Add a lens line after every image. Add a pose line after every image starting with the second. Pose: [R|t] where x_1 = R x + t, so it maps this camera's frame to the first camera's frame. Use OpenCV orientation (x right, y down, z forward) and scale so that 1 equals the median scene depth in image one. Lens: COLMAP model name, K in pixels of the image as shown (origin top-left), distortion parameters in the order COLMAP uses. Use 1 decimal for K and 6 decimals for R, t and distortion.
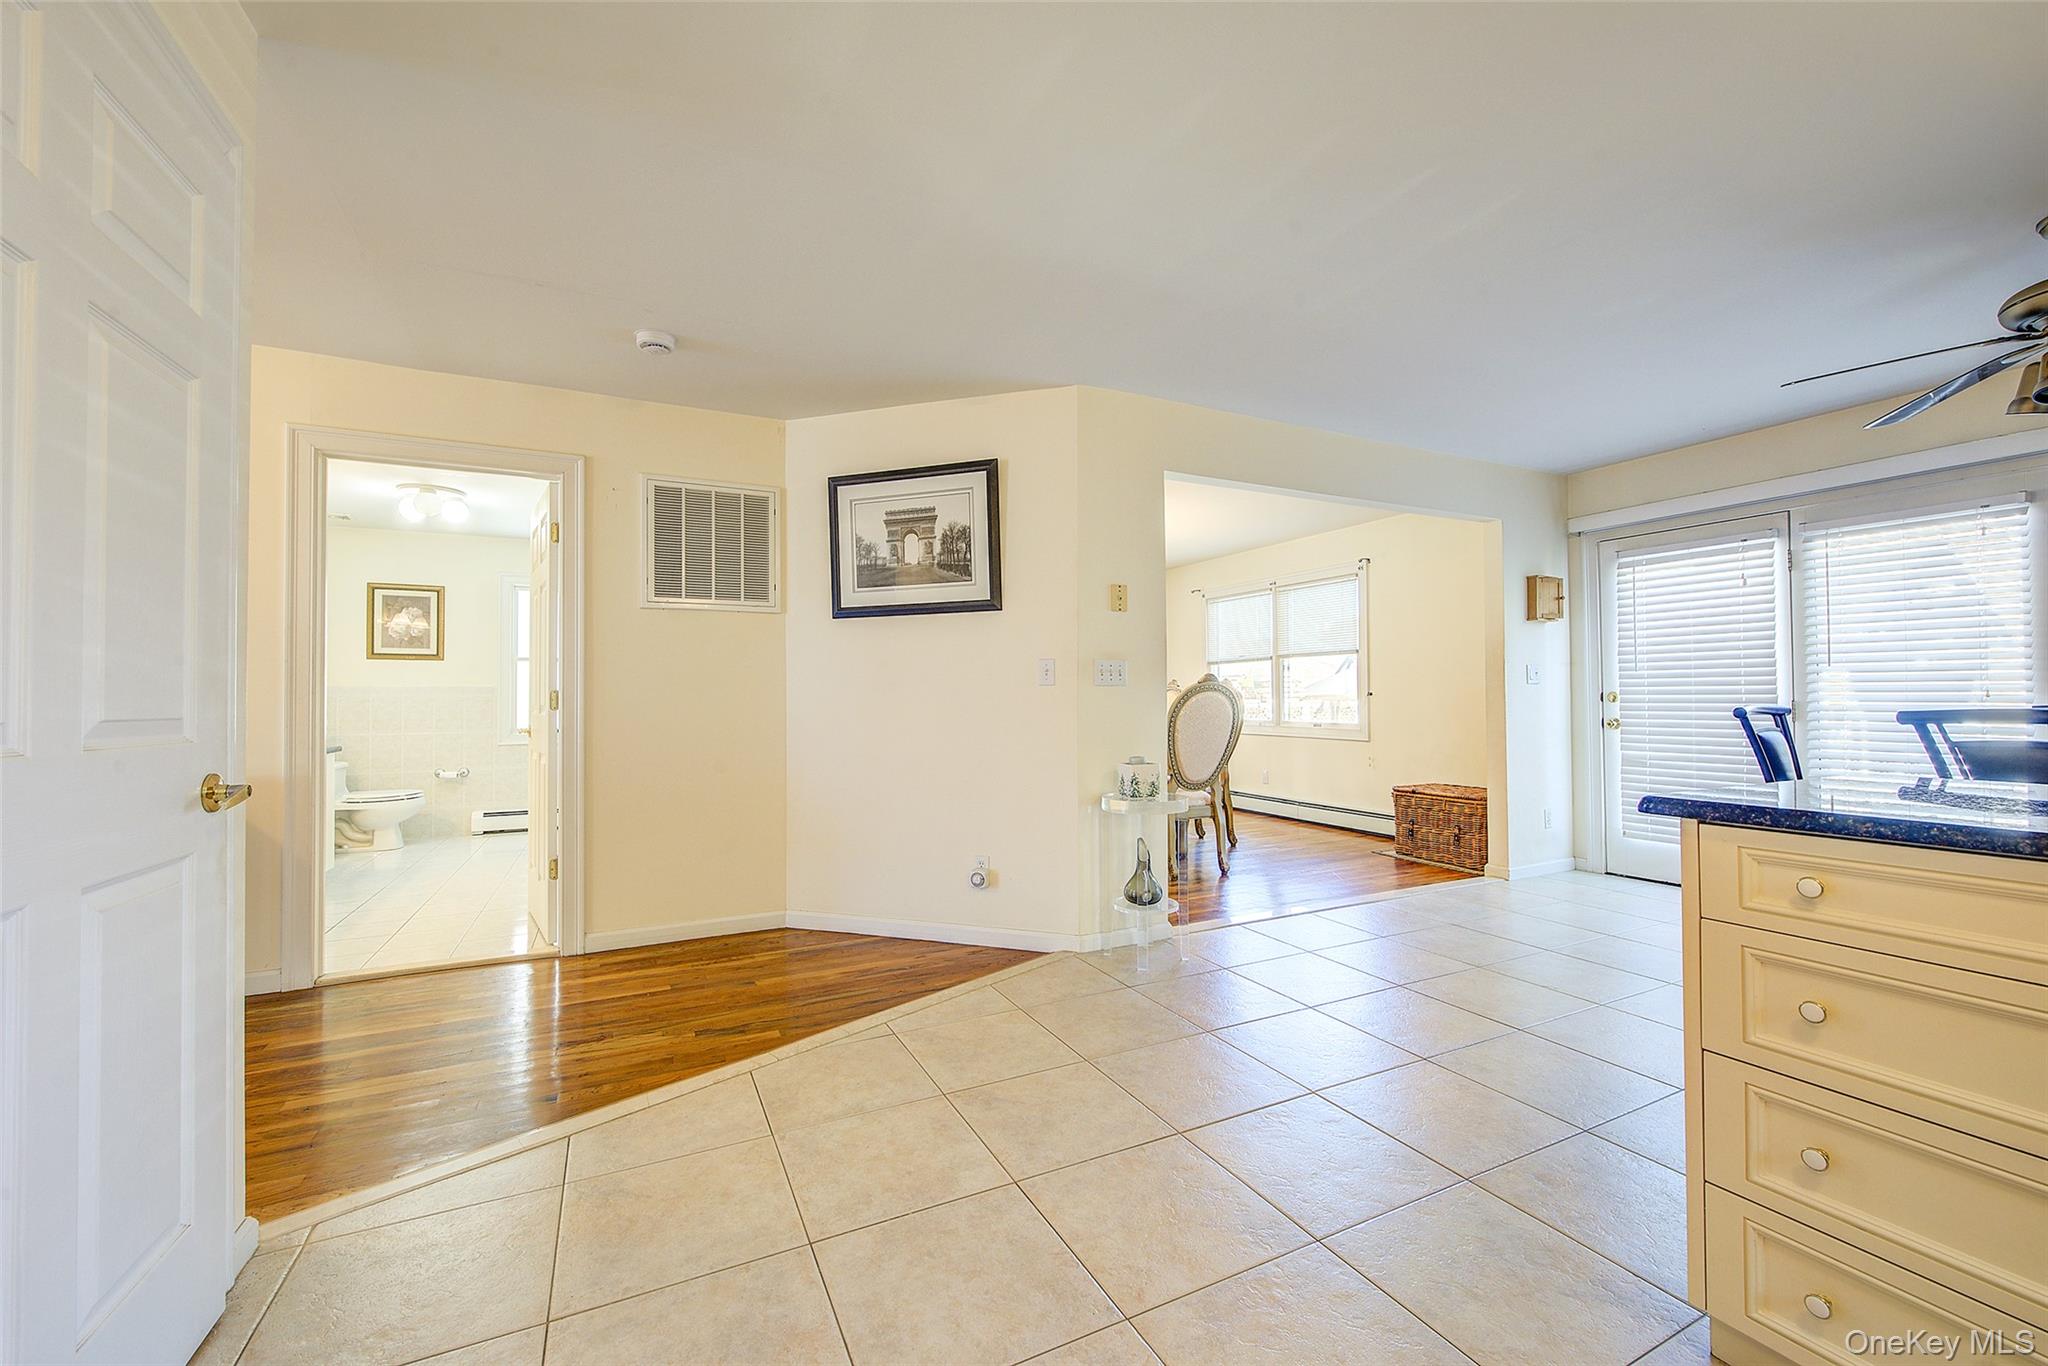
lens RADIAL K [[813.3, 0, 1025.8], [0, 813.3, 685.0], [0, 0, 1]] dist [-0.002388, -0.000630]
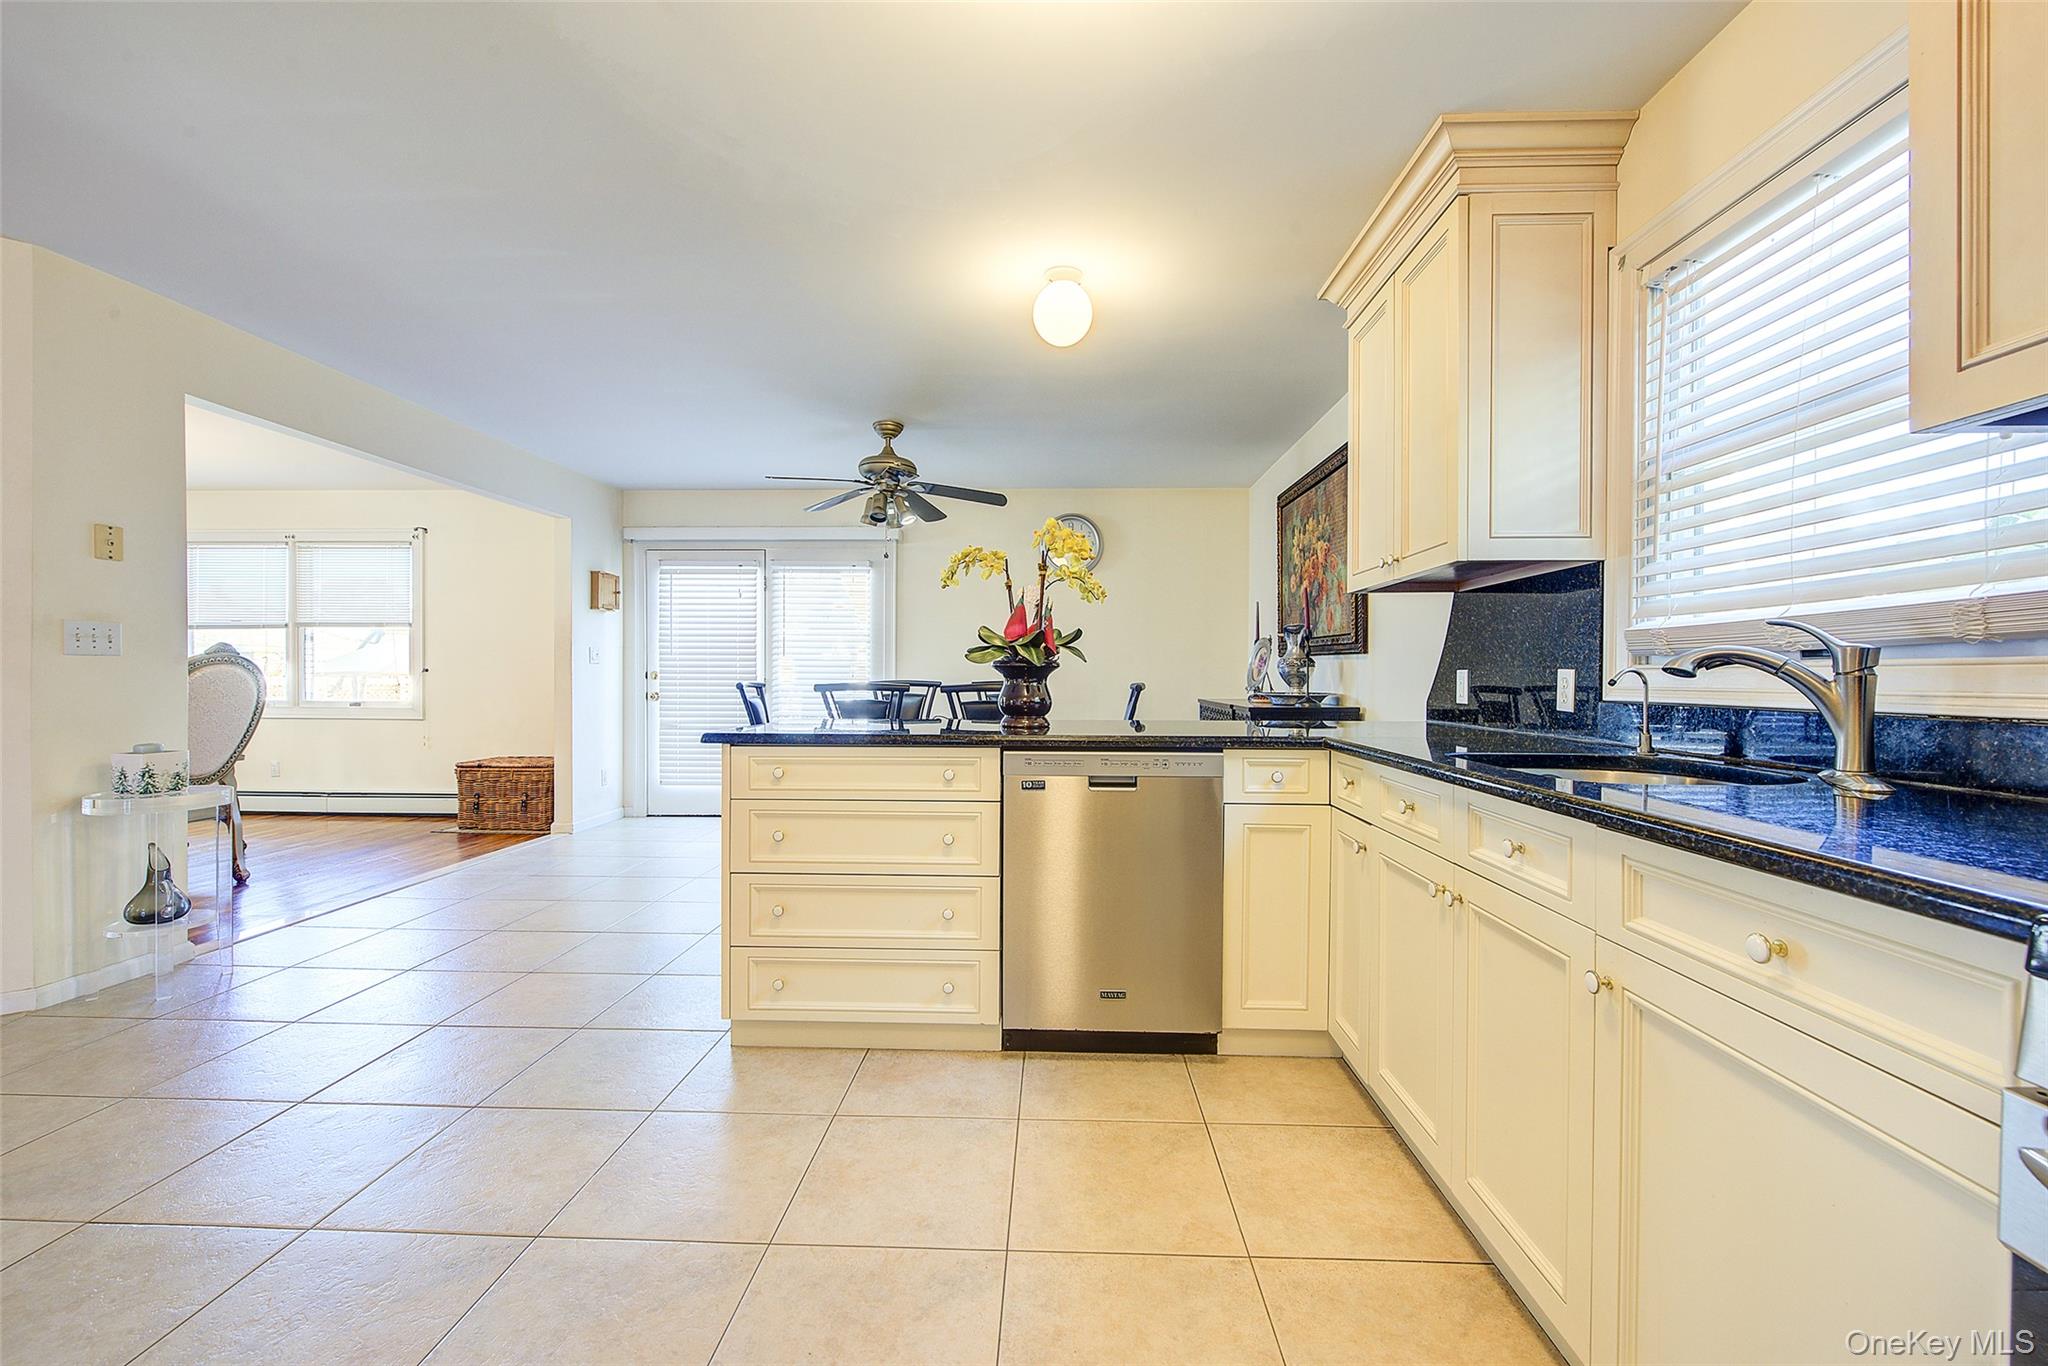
lens RADIAL K [[816.5, 0, 1029.9], [0, 816.5, 672.2], [0, 0, 1]] dist [-0.000835, -0.000562]
pose [[0.473469, 0.011594, 0.880734, -0.114769], [-0.021230, 0.999773, -0.001748, -0.000255], [-0.880555, -0.017870, 0.473607, -0.109796]]
